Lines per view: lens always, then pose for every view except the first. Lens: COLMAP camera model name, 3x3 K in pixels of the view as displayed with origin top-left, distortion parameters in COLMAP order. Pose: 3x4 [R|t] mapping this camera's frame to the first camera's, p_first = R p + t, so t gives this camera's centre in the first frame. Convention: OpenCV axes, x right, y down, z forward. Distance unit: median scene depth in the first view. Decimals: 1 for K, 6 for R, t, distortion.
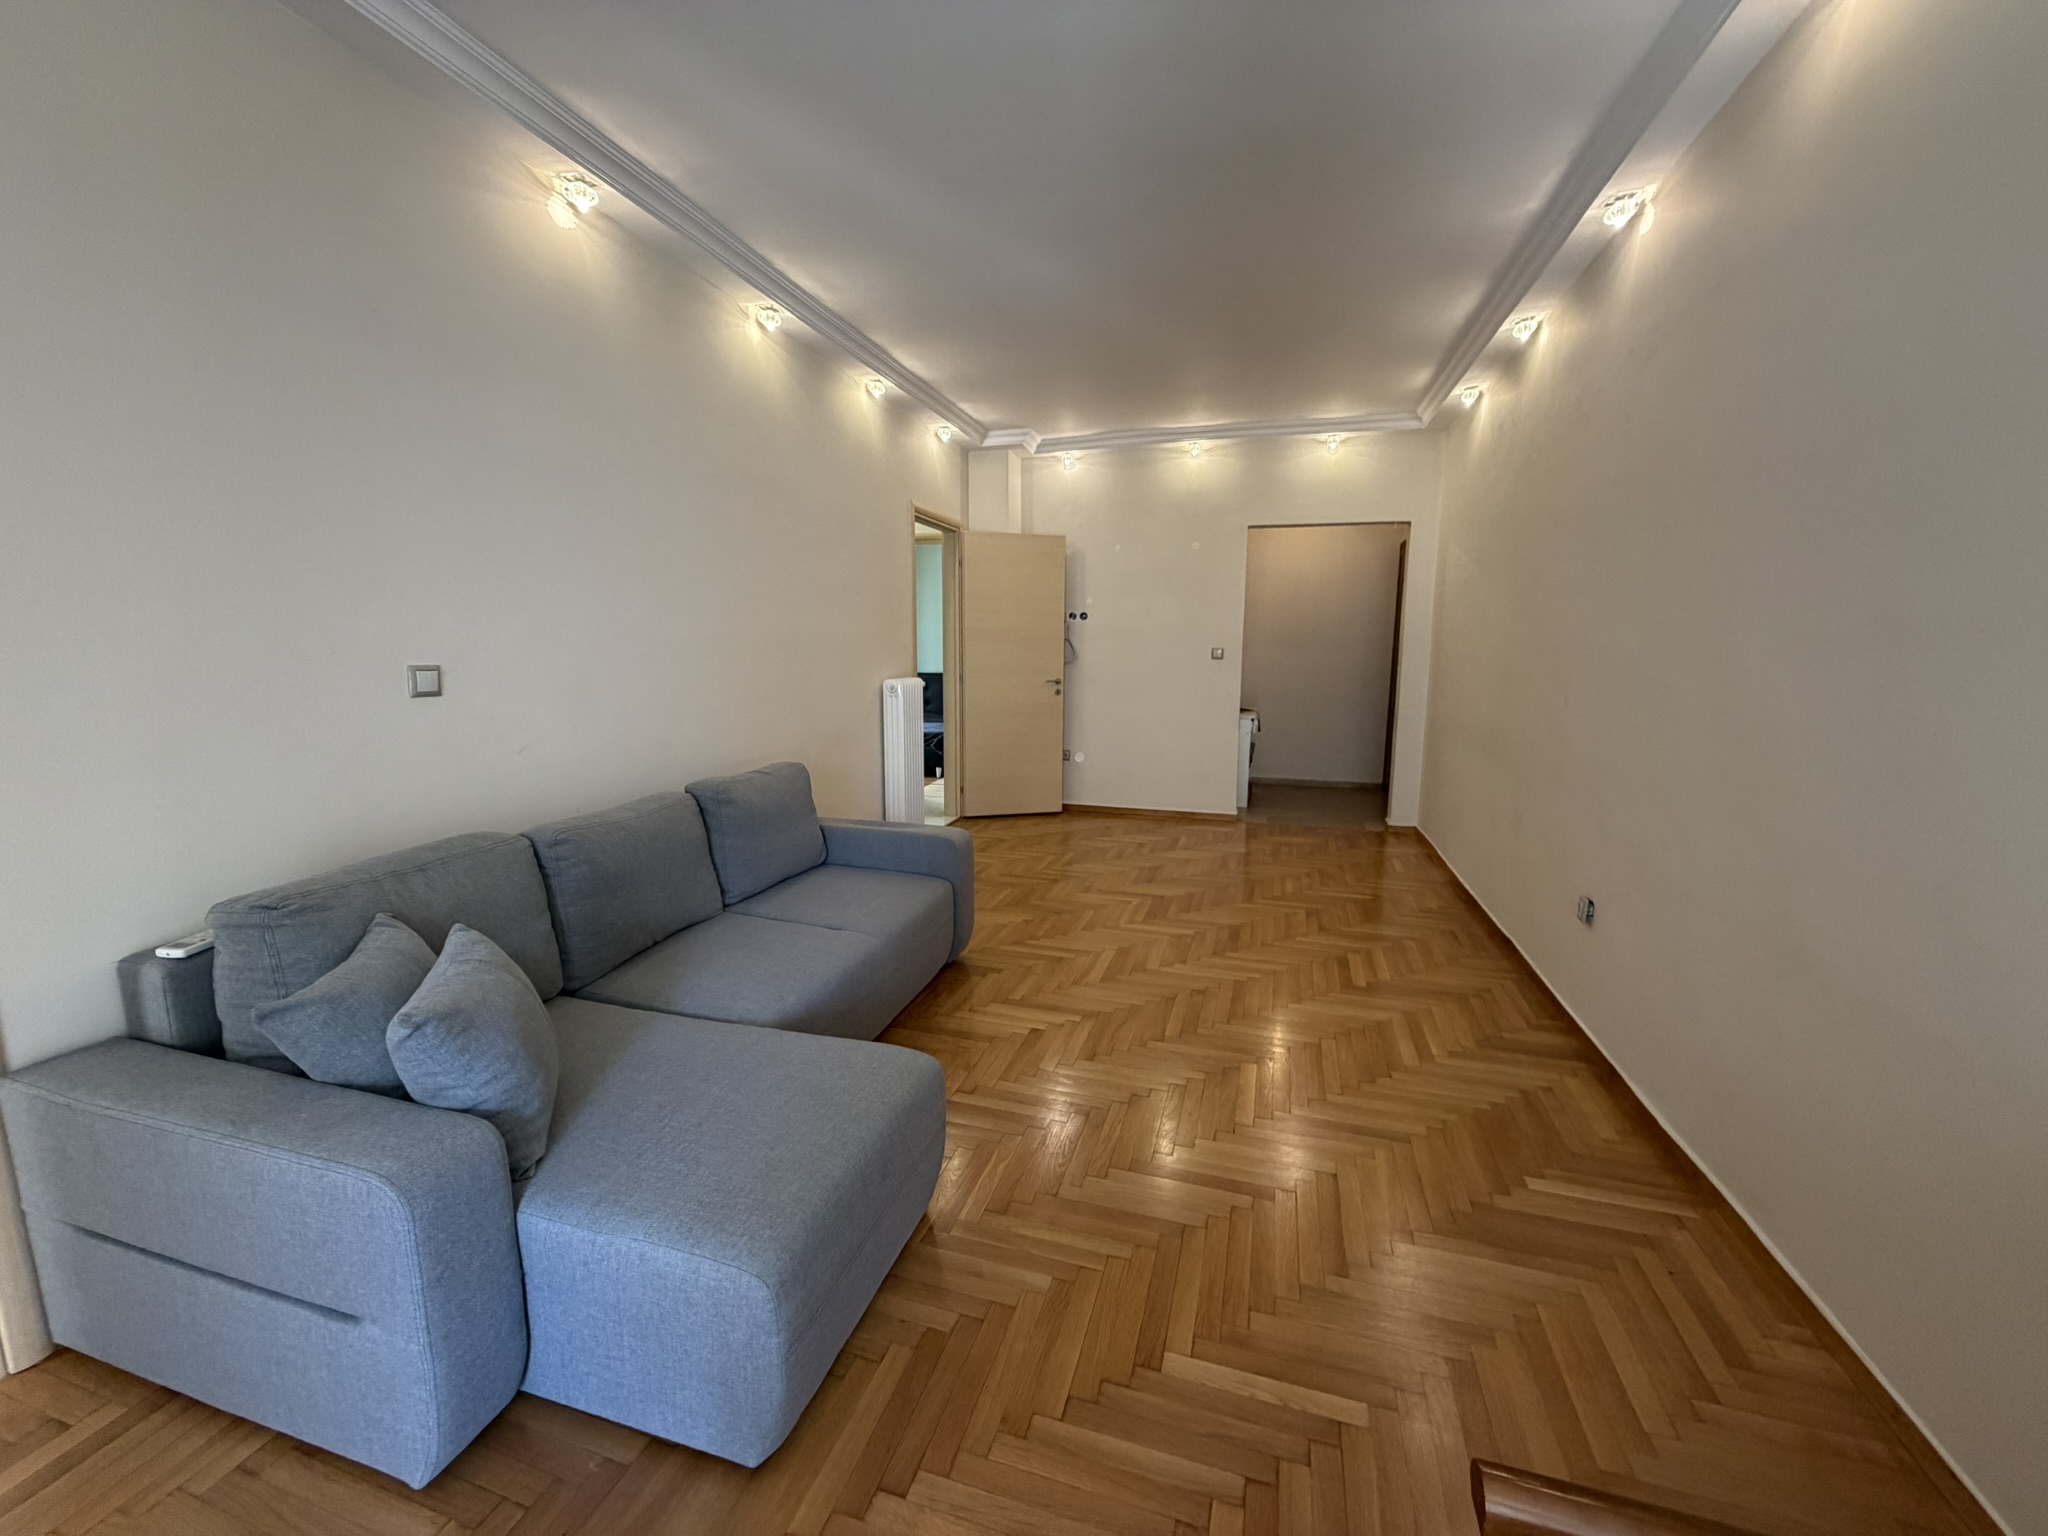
lens RADIAL K [[811.5, 0, 1021.6], [0, 811.5, 764.9], [0, 0, 1]] dist [-0.002034, -0.000263]
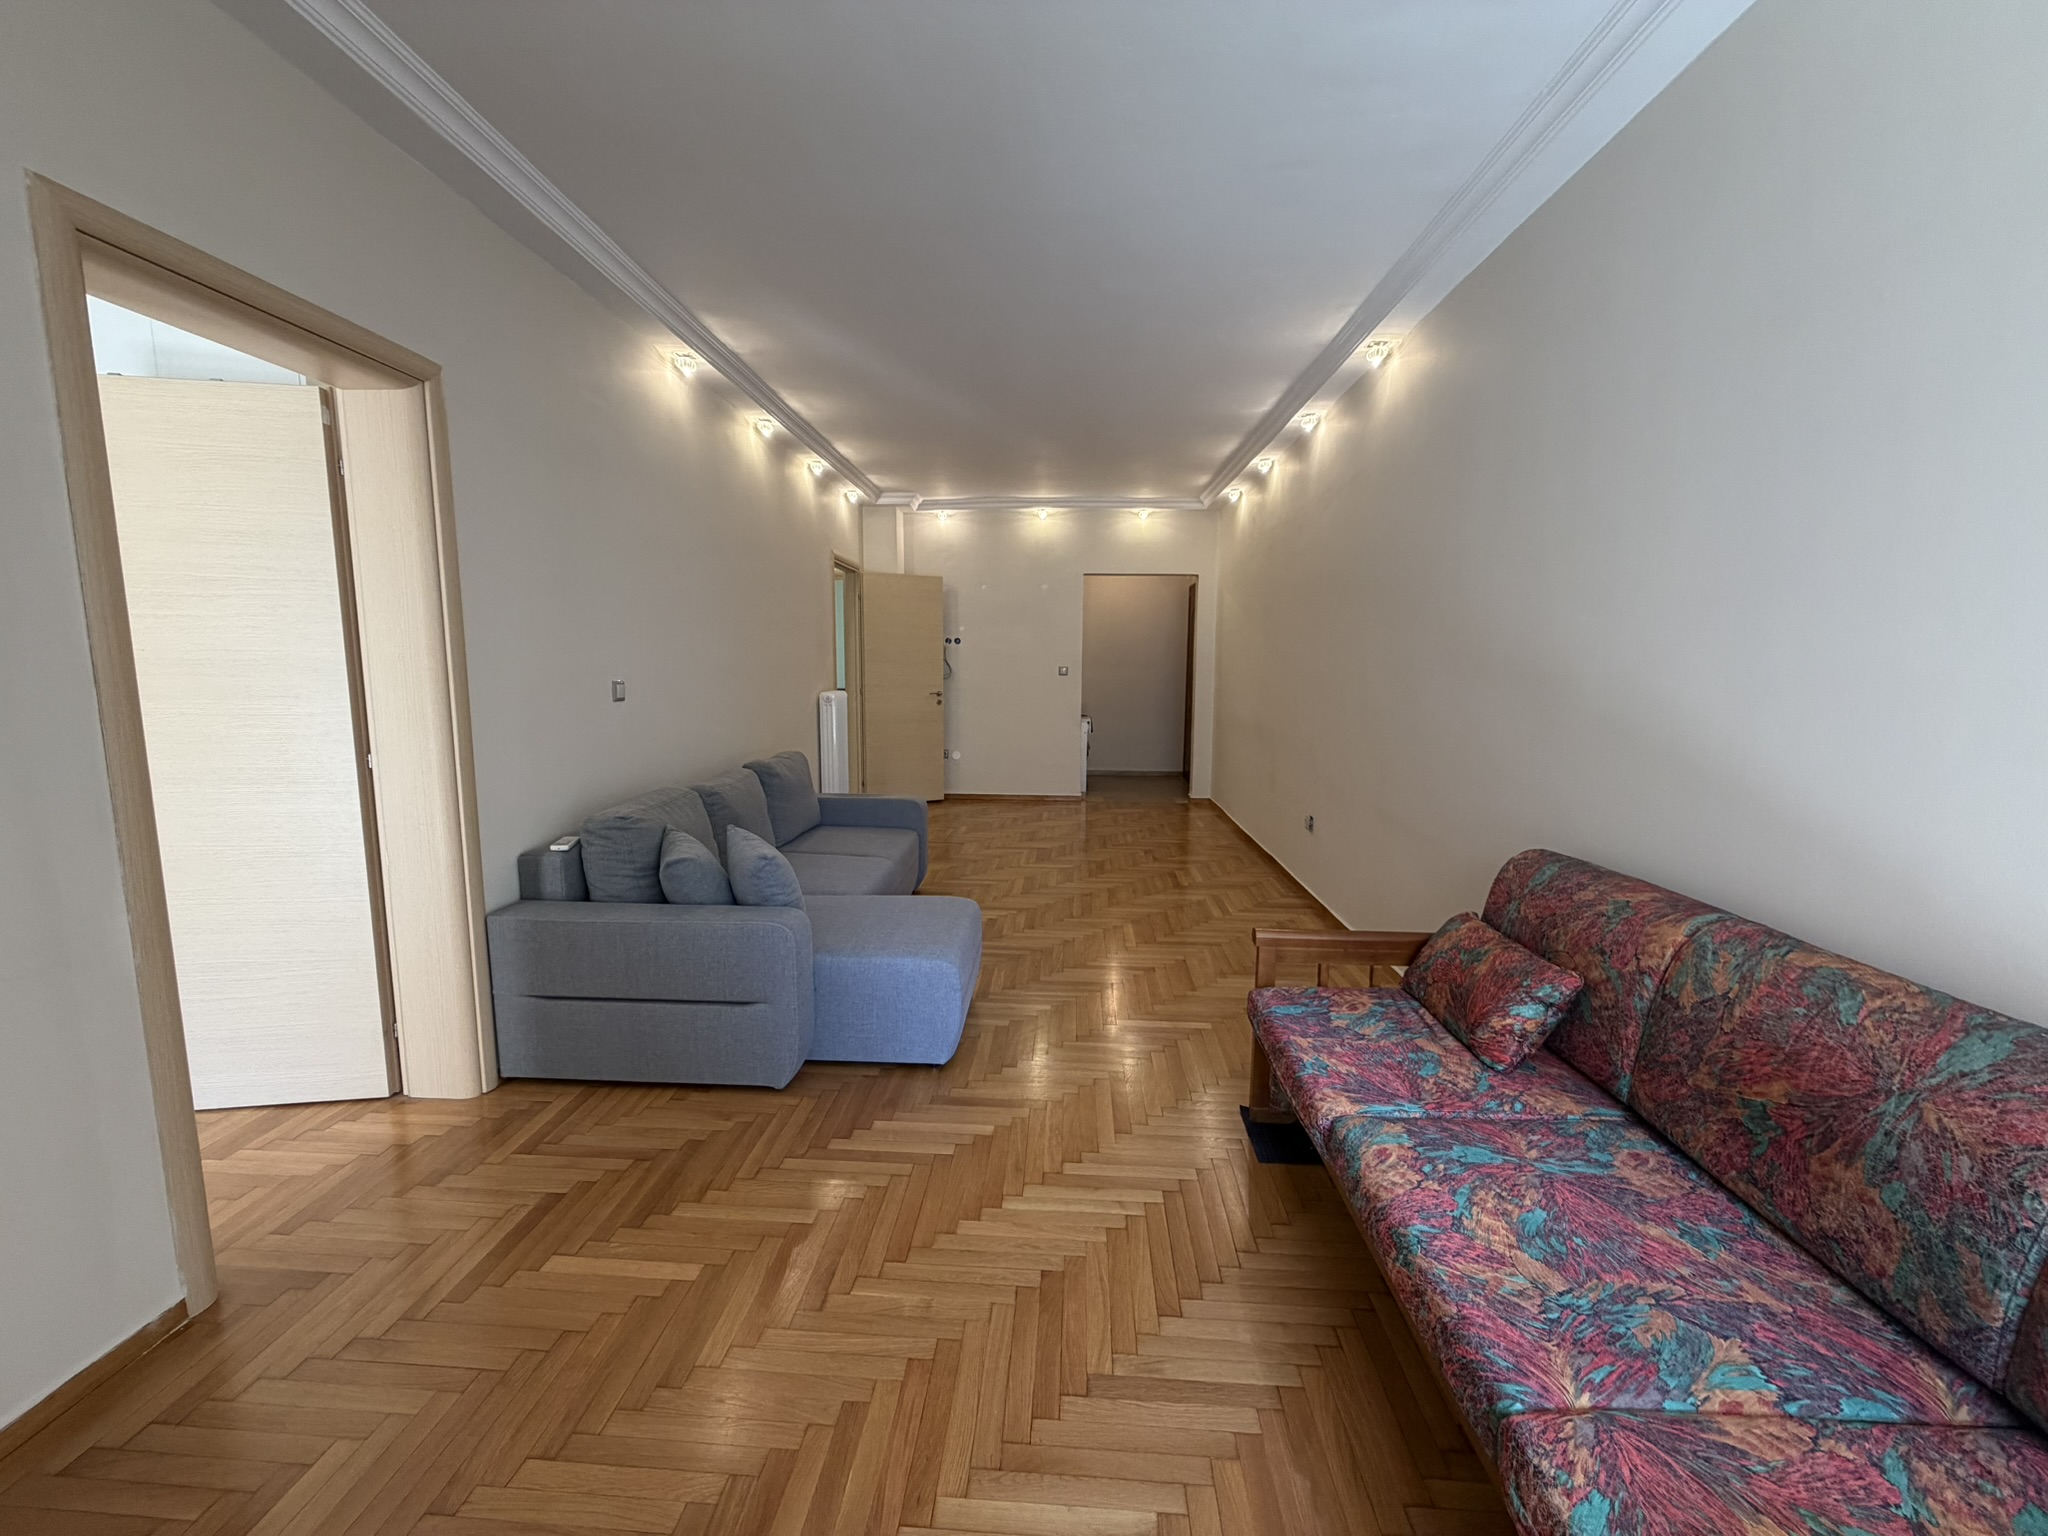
lens RADIAL K [[811.5, 0, 1021.6], [0, 811.5, 764.9], [0, 0, 1]] dist [-0.002034, -0.000263]
pose [[0.971813, -0.028630, 0.234010, -0.145923], [0.033344, 0.999312, -0.016210, 0.034455], [-0.233385, 0.023556, 0.972099, -0.265462]]
